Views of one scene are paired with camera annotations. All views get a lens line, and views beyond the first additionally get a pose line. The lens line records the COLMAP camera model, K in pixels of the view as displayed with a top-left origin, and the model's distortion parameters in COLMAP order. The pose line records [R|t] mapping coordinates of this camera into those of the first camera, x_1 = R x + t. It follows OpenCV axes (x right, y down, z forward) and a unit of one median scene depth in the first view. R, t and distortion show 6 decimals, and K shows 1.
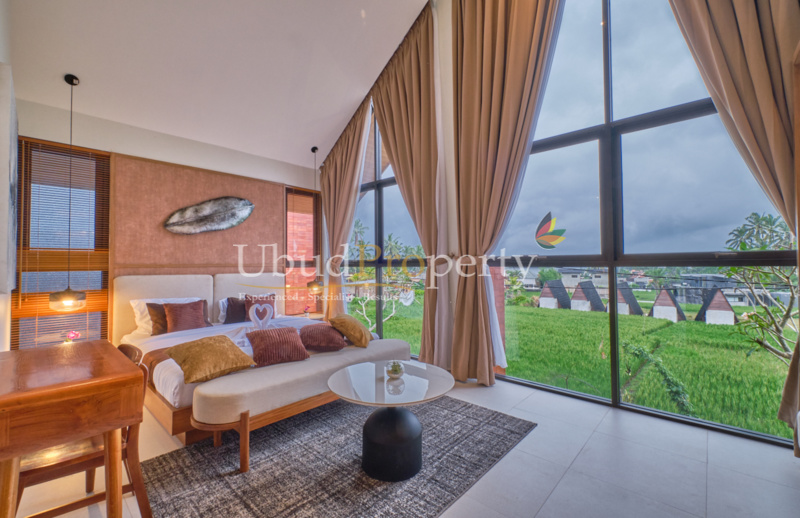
lens RADIAL K [[337.4, 0, 397.9], [0, 337.4, 257.1], [0, 0, 1]] dist [-0.001434, -0.000083]
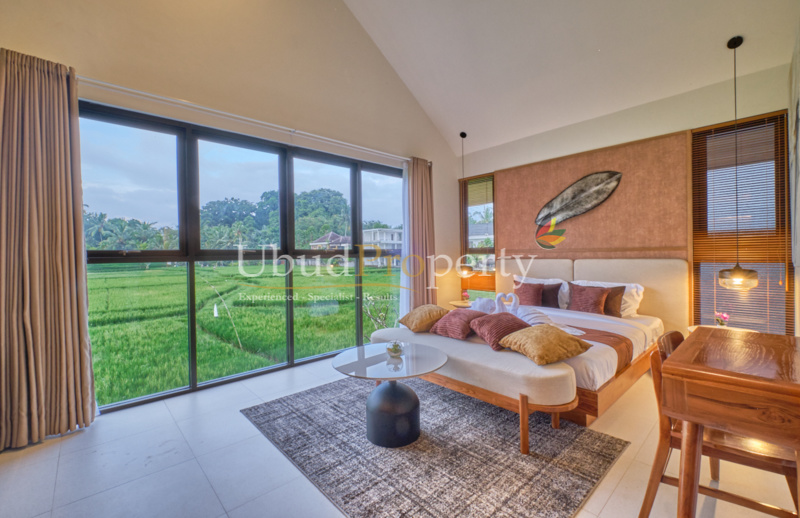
lens RADIAL K [[337.4, 0, 397.9], [0, 337.4, 257.1], [0, 0, 1]] dist [-0.001434, -0.000083]
pose [[-0.080426, 0.016342, -0.996627, 0.500990], [0.041878, 0.999038, 0.013002, 0.011202], [0.995880, -0.040691, -0.081033, 0.585542]]
